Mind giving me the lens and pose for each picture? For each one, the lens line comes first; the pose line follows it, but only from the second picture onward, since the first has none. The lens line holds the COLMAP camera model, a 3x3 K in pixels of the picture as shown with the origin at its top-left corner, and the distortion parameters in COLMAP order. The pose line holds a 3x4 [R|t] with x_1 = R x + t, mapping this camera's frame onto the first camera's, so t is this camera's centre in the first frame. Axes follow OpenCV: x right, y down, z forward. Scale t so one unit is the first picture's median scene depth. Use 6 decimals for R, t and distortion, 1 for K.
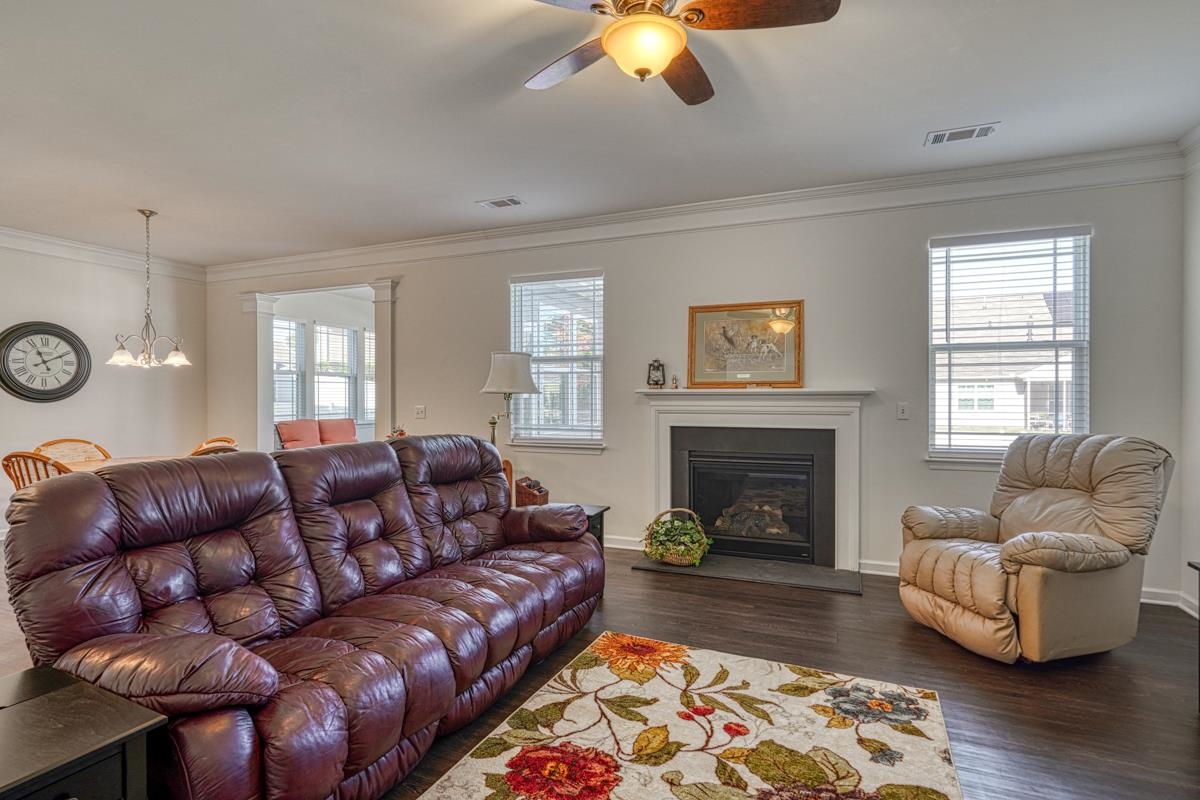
lens RADIAL K [[586.9, 0, 600.0], [0, 586.9, 400.0], [0, 0, 1]] dist [-0.006308, 0.000246]
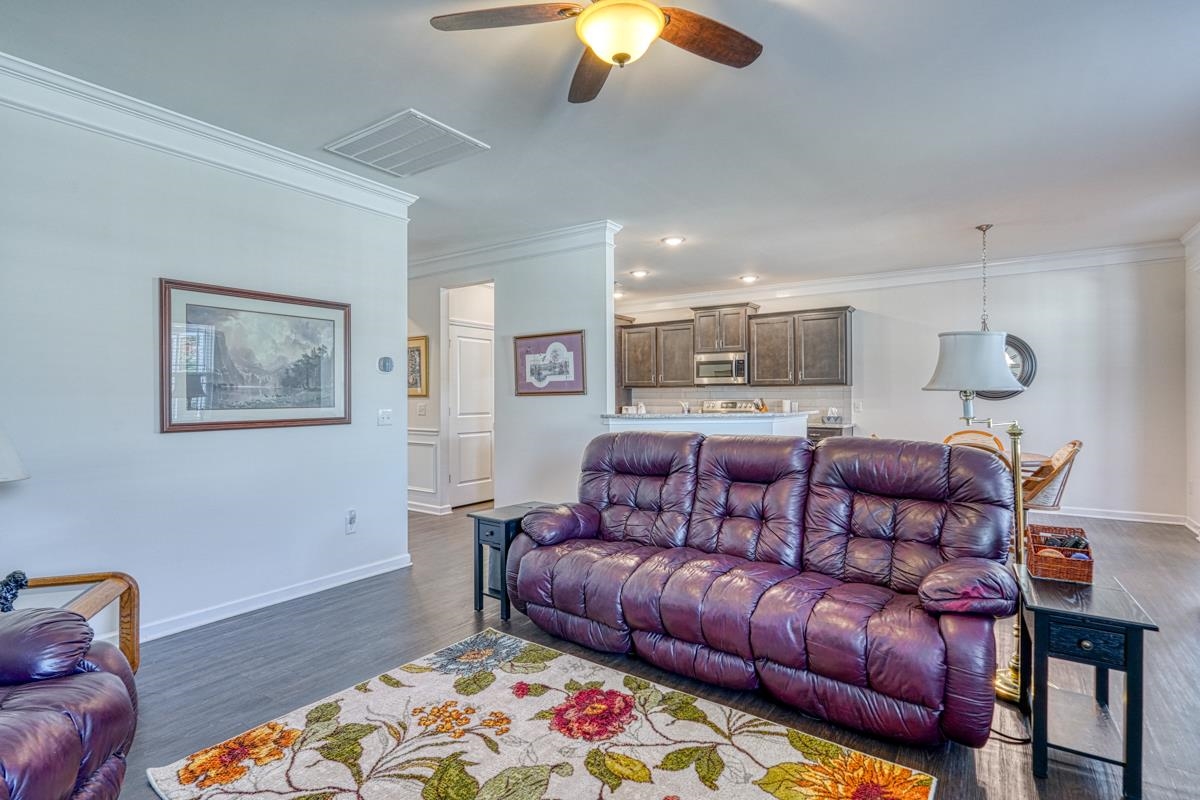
lens RADIAL K [[587.7, 0, 593.0], [0, 587.7, 396.2], [0, 0, 1]] dist [-0.002360, 0.000180]
pose [[-0.211838, 0.000704, -0.977305, 0.595613], [-0.003724, 0.999992, 0.001527, -0.003653], [0.977298, 0.003963, -0.211834, 0.677245]]
